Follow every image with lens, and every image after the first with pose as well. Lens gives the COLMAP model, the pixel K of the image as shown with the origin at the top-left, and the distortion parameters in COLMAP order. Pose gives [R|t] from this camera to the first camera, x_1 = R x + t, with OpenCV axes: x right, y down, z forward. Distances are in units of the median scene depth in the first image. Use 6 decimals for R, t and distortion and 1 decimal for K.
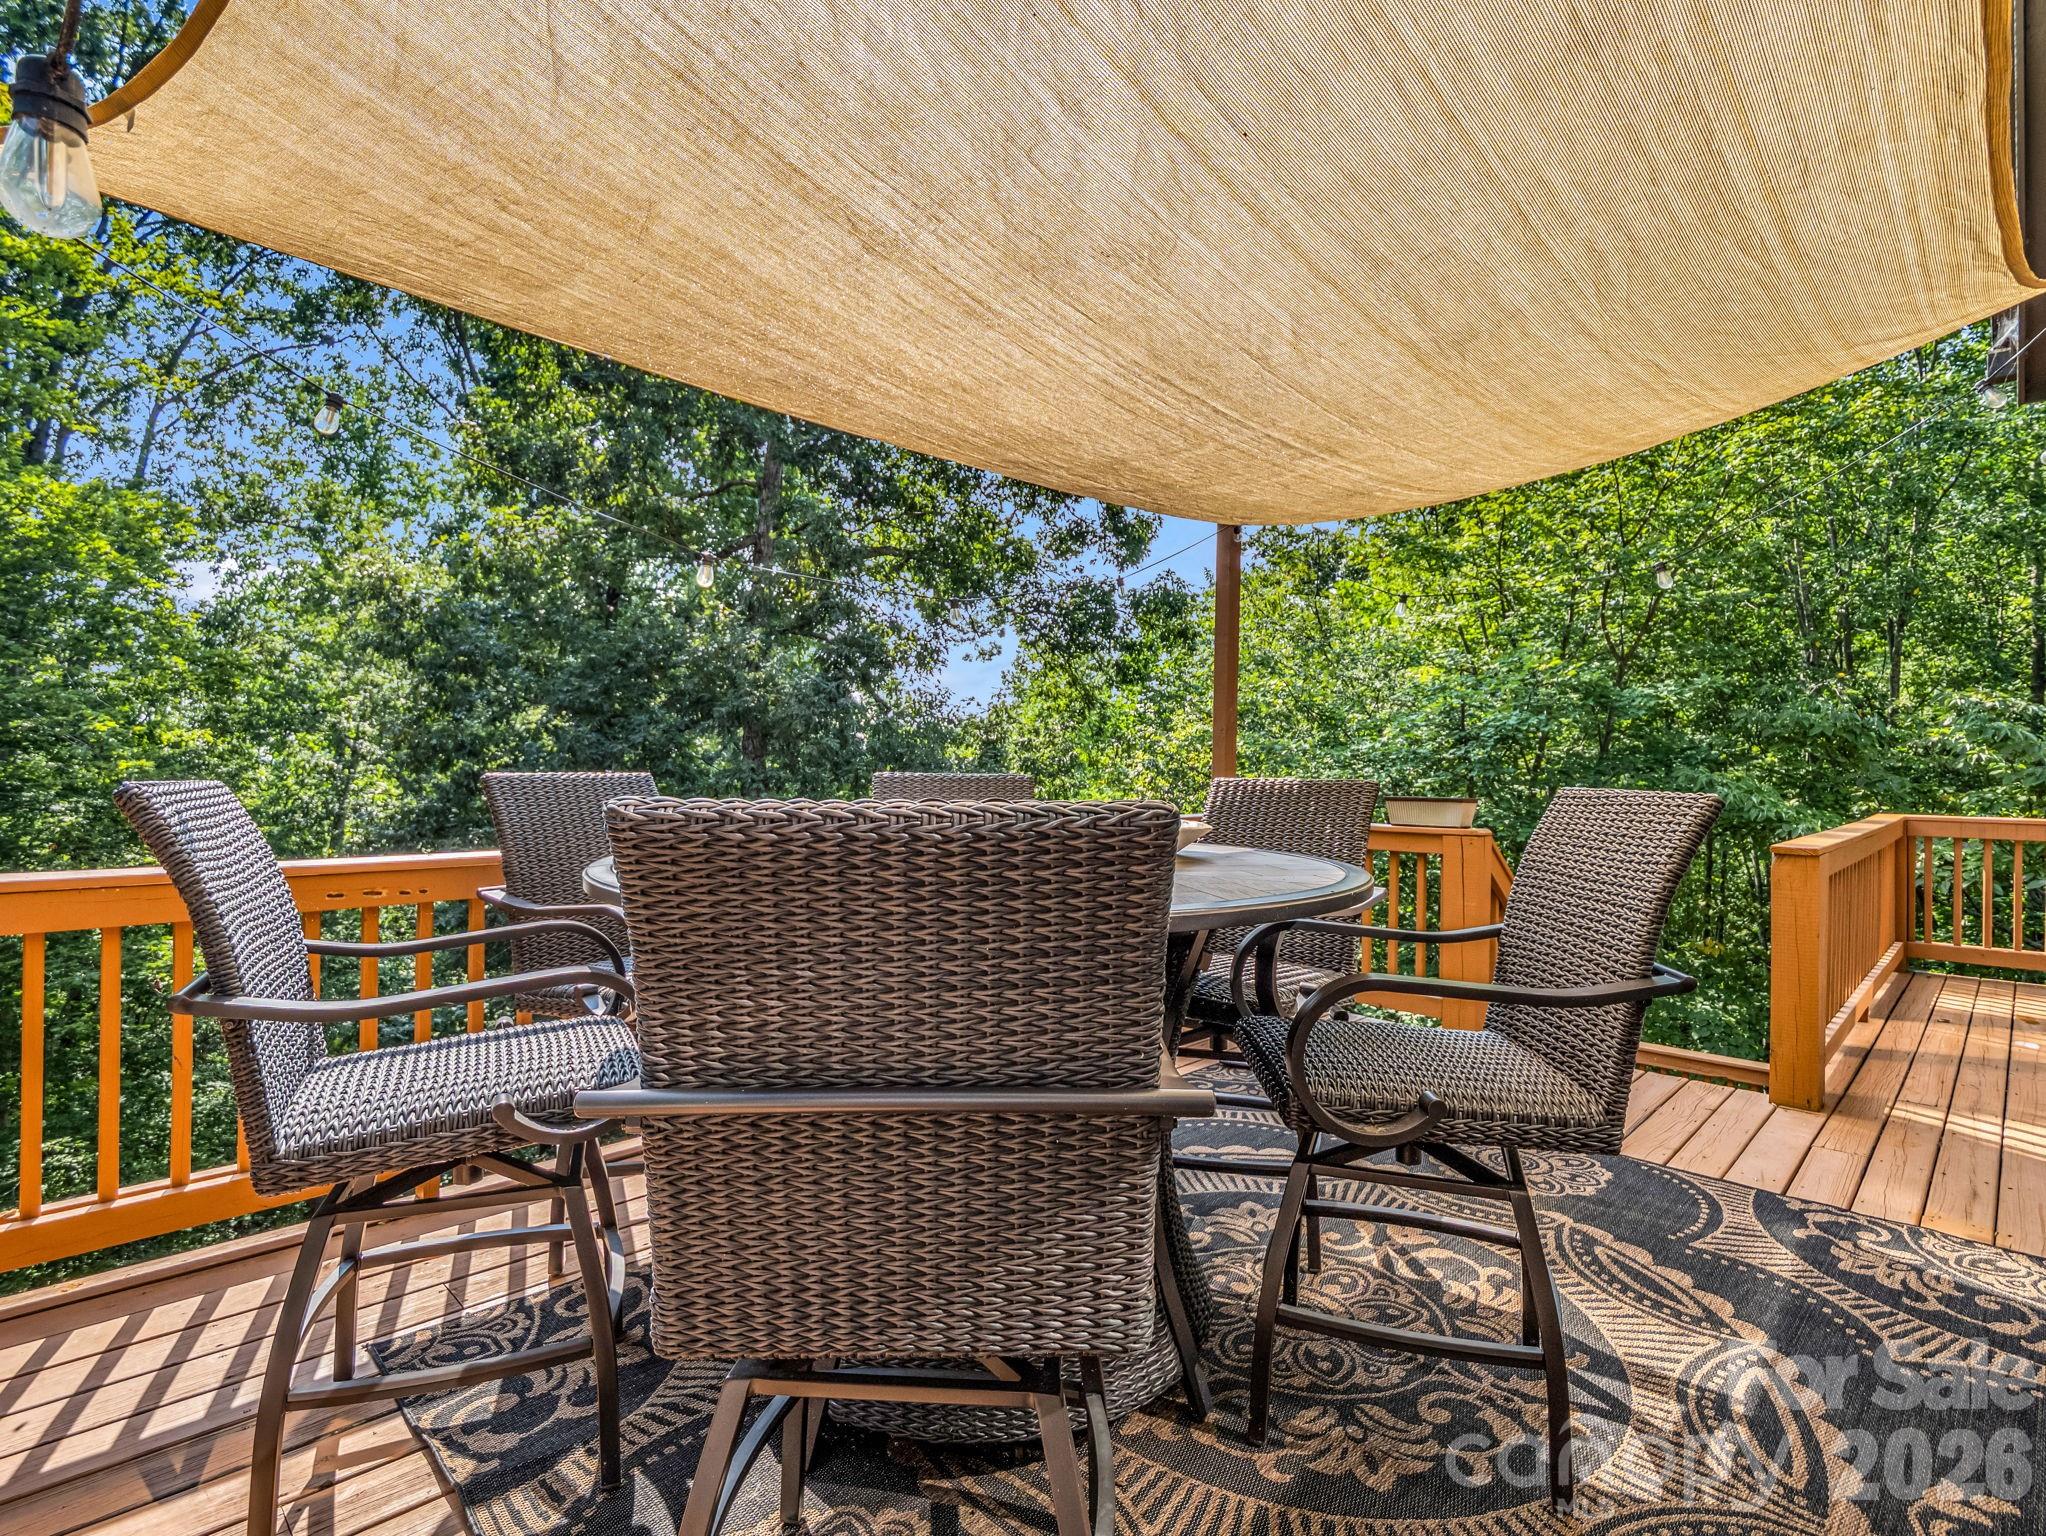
lens RADIAL K [[1018.6, 0, 1023.0], [0, 1018.6, 768.0], [0, 0, 1]] dist [-0.015388, -0.001909]
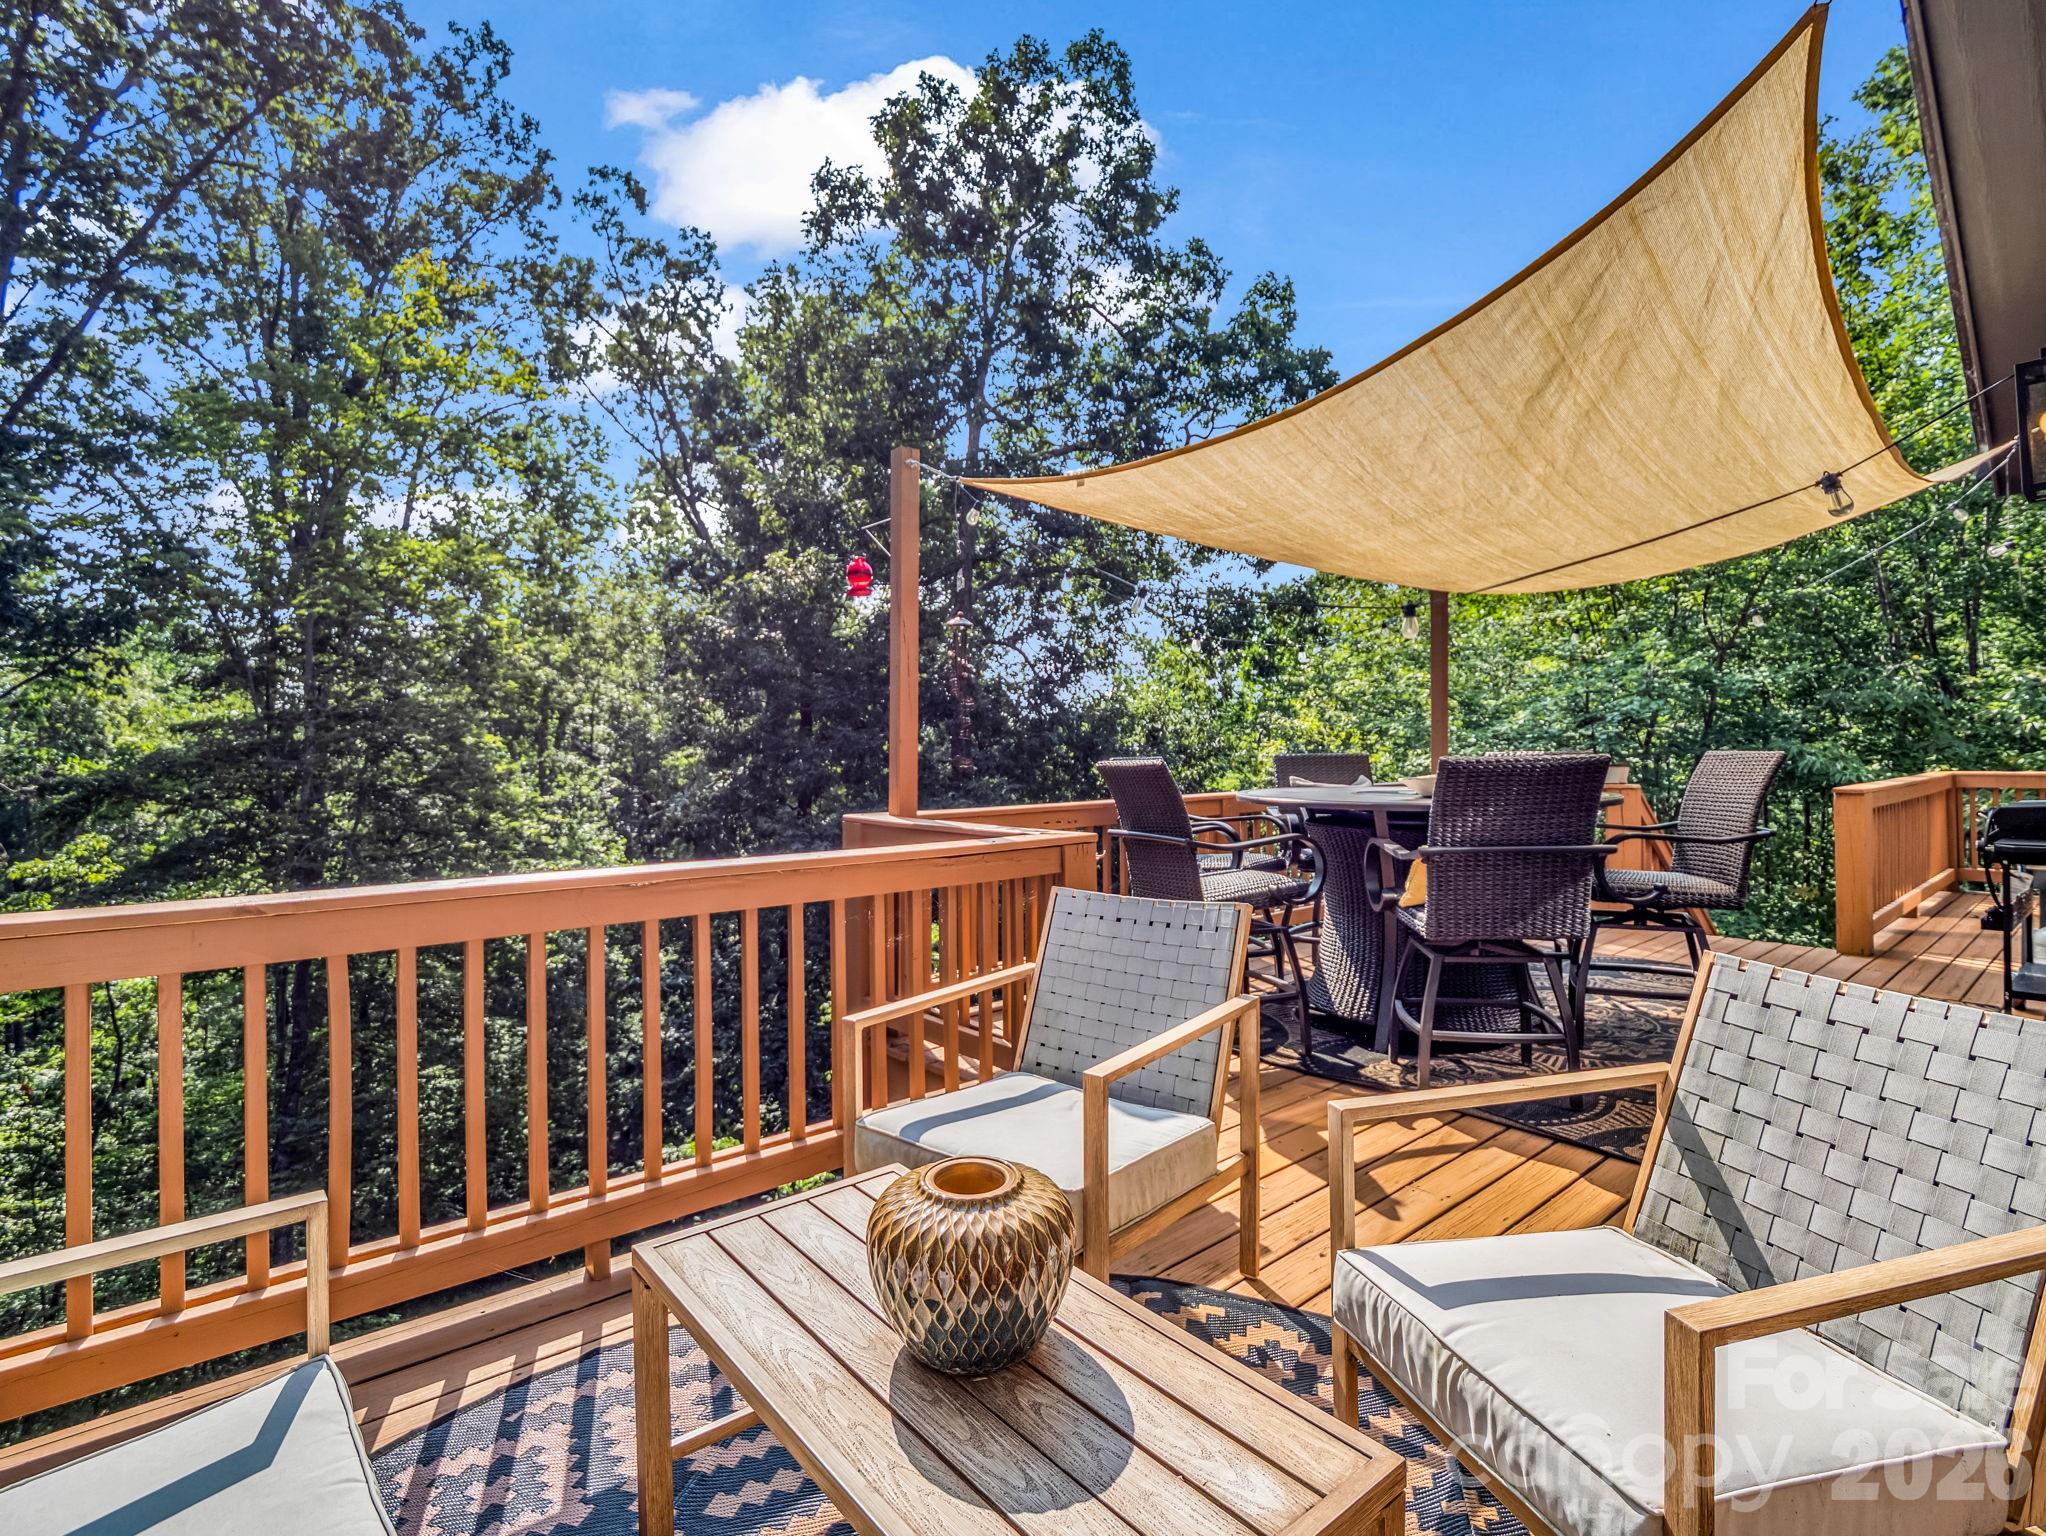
lens RADIAL K [[1004.4, 0, 1034.4], [0, 1004.4, 745.5], [0, 0, 1]] dist [-0.020563, -0.000038]
pose [[0.997433, -0.023040, -0.067804, -0.132467], [0.022359, 0.999692, -0.010787, -0.000251], [0.068031, 0.009244, 0.997640, -0.210681]]
